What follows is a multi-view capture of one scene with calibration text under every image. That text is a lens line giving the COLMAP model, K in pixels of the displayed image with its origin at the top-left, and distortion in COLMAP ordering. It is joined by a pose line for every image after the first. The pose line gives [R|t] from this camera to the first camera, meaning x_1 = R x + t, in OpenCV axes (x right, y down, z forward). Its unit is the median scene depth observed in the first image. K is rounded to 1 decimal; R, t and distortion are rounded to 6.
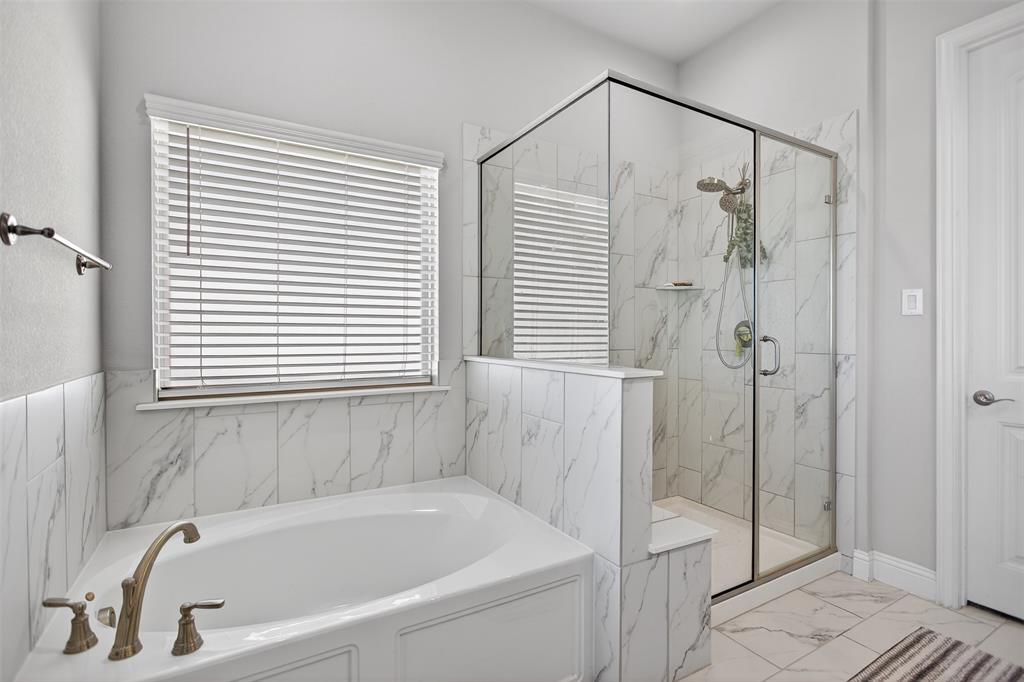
lens RADIAL K [[488.6, 0, 512.0], [0, 488.6, 341.0], [0, 0, 1]] dist [-0.008566, 0.000363]
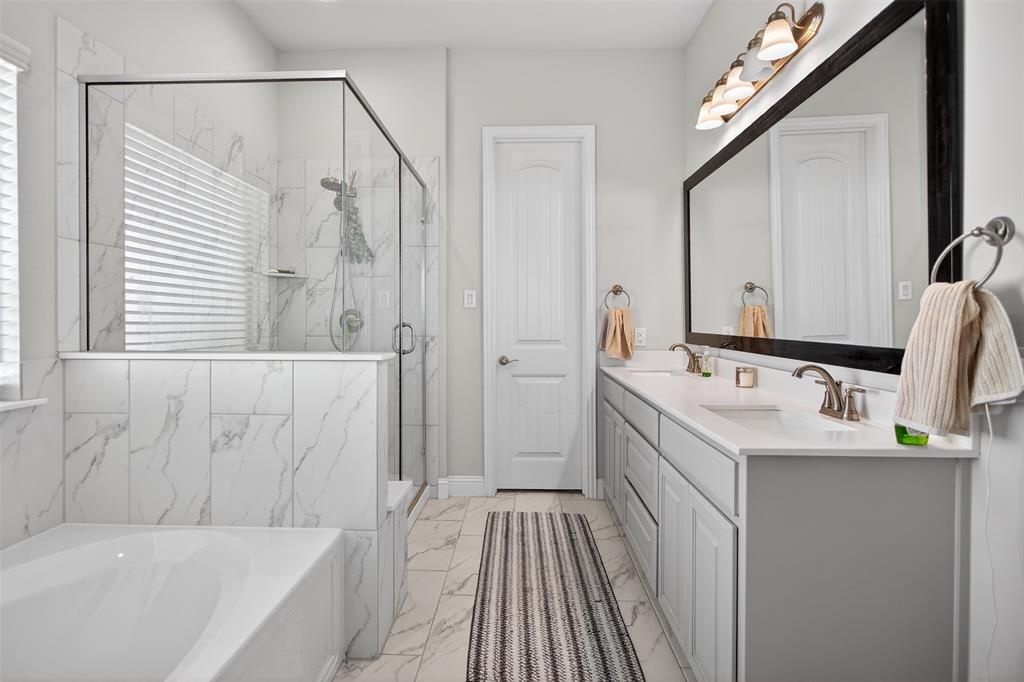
lens RADIAL K [[504.5, 0, 498.1], [0, 504.5, 327.9], [0, 0, 1]] dist [-0.003432, 0.000772]
pose [[0.535995, -0.011876, 0.844138, -0.402163], [0.012010, 0.999907, 0.006442, -0.001715], [-0.844136, 0.006686, 0.536088, 0.099176]]
